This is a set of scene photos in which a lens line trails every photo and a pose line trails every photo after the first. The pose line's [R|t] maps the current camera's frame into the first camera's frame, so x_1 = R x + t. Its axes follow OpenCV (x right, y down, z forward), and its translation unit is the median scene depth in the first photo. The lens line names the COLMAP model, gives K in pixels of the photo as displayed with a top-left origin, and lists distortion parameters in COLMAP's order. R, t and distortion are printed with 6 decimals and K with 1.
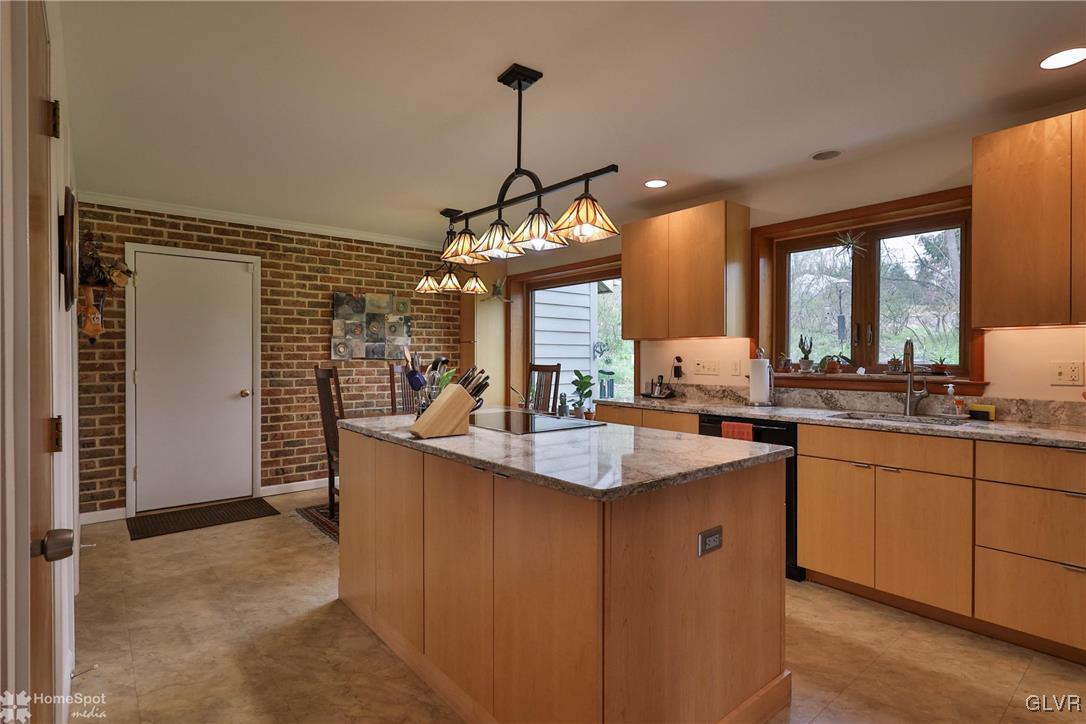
lens RADIAL K [[536.4, 0, 550.8], [0, 536.4, 361.9], [0, 0, 1]] dist [0.001436, 0.000087]
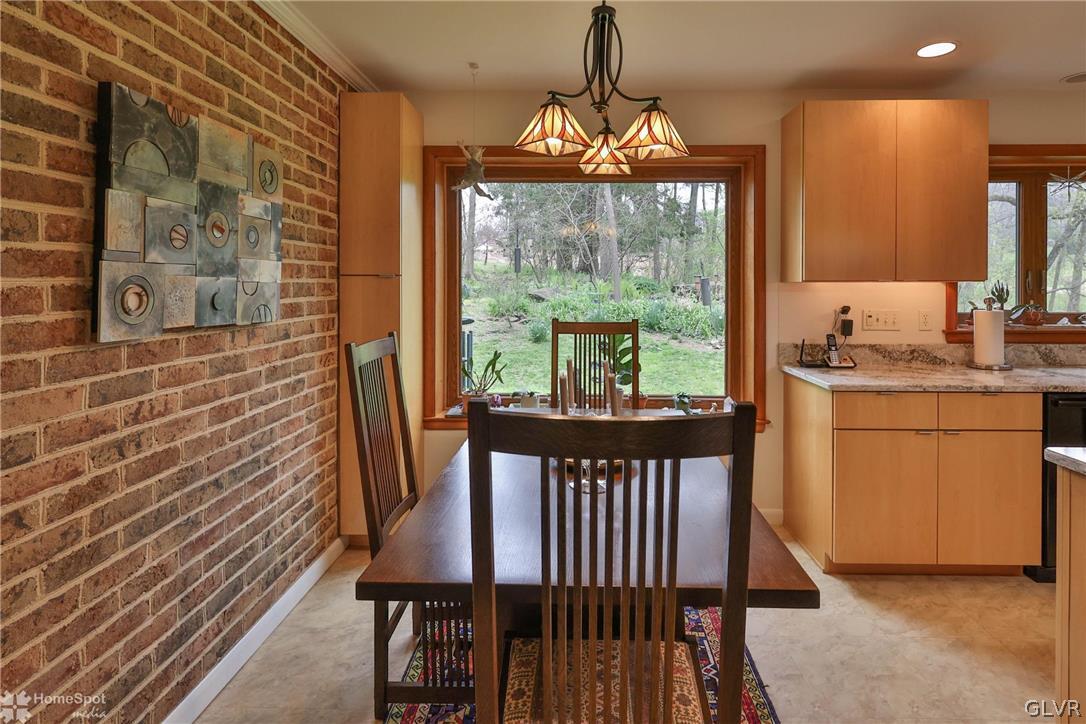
lens RADIAL K [[536.4, 0, 527.8], [0, 536.4, 288.1], [0, 0, 1]] dist [0.001436, 0.000087]
pose [[0.667882, -0.004424, 0.744254, -0.458002], [0.005018, 0.999986, 0.001441, -0.029581], [-0.744251, 0.002772, 0.667895, 0.672981]]
